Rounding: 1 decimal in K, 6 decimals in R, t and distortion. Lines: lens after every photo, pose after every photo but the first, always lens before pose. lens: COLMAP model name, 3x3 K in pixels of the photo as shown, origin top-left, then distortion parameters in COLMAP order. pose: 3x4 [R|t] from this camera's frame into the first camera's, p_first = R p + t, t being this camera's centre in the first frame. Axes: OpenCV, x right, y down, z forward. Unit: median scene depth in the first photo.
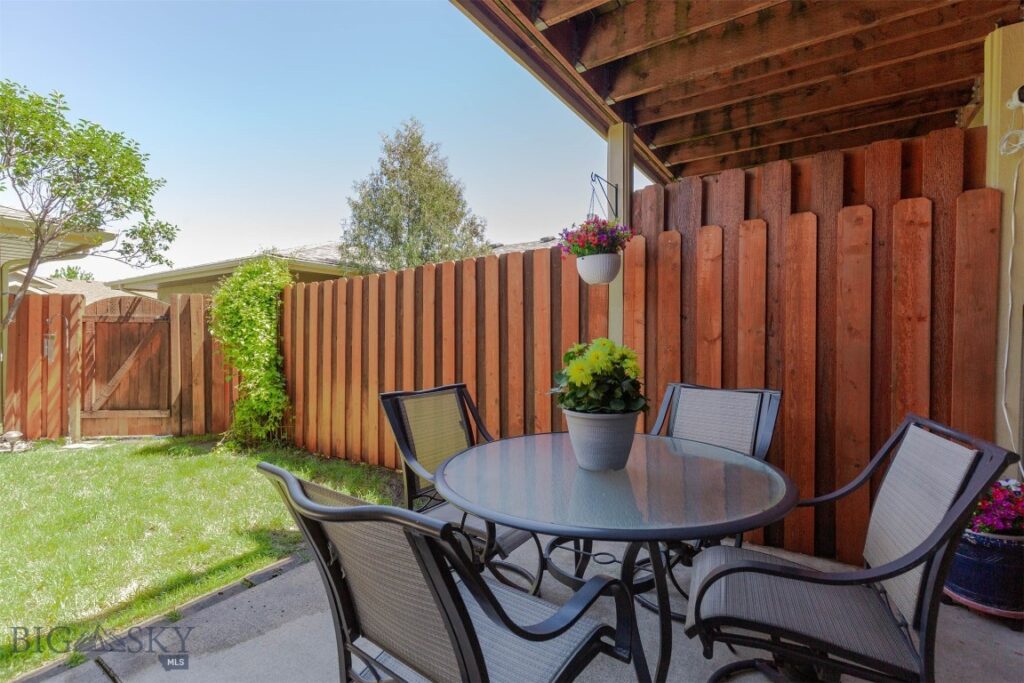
lens RADIAL K [[470.6, 0, 512.4], [0, 470.6, 328.9], [0, 0, 1]] dist [0.000596, 0.000192]
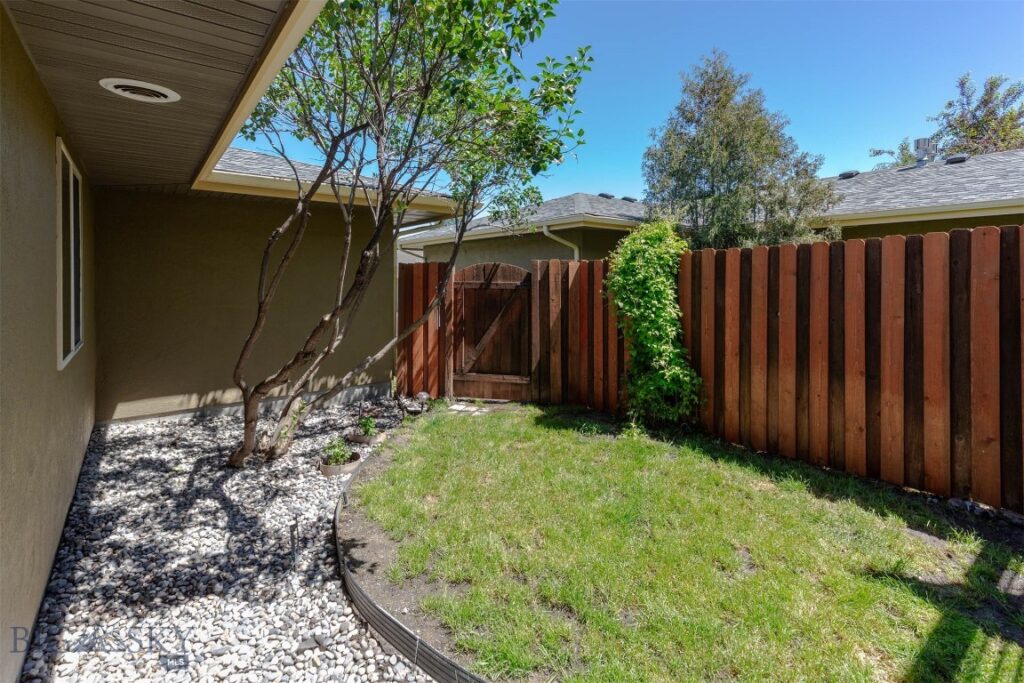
lens RADIAL K [[498.8, 0, 514.3], [0, 498.8, 271.0], [0, 0, 1]] dist [-0.003482, -0.000005]
pose [[0.939231, -0.009796, -0.343146, -0.395094], [0.005558, 0.999896, -0.013331, -0.037419], [0.343241, 0.010614, 0.939187, -0.005854]]
